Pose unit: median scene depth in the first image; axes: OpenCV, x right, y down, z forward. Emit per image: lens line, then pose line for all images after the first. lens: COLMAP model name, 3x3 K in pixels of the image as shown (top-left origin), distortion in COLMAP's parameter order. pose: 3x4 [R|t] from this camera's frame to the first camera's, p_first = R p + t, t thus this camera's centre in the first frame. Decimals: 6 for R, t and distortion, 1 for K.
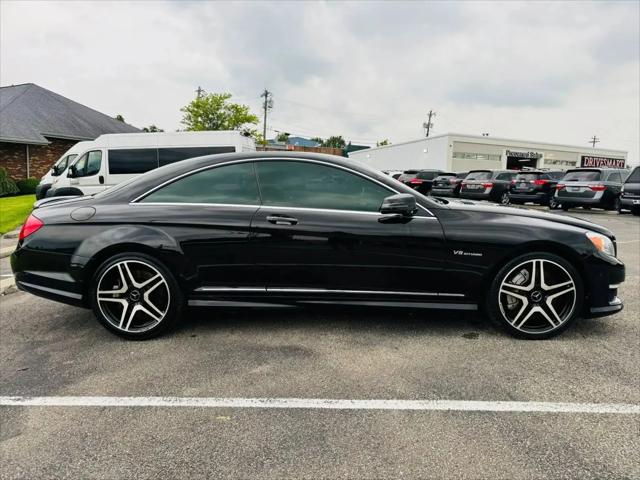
lens RADIAL K [[450.5, 0, 320.5], [0, 450.5, 243.1], [0, 0, 1]] dist [0.053222, -0.078135]
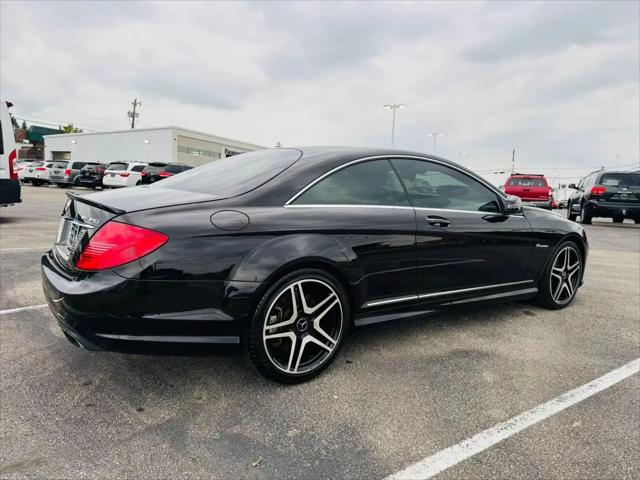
lens RADIAL K [[450.5, 0, 321.1], [0, 450.5, 242.0], [0, 0, 1]] dist [0.053222, -0.078135]
pose [[0.793475, -0.051139, 0.606450, -0.846633], [0.045051, 0.998665, 0.025268, -0.042714], [-0.606933, 0.007272, 0.794720, 0.374424]]
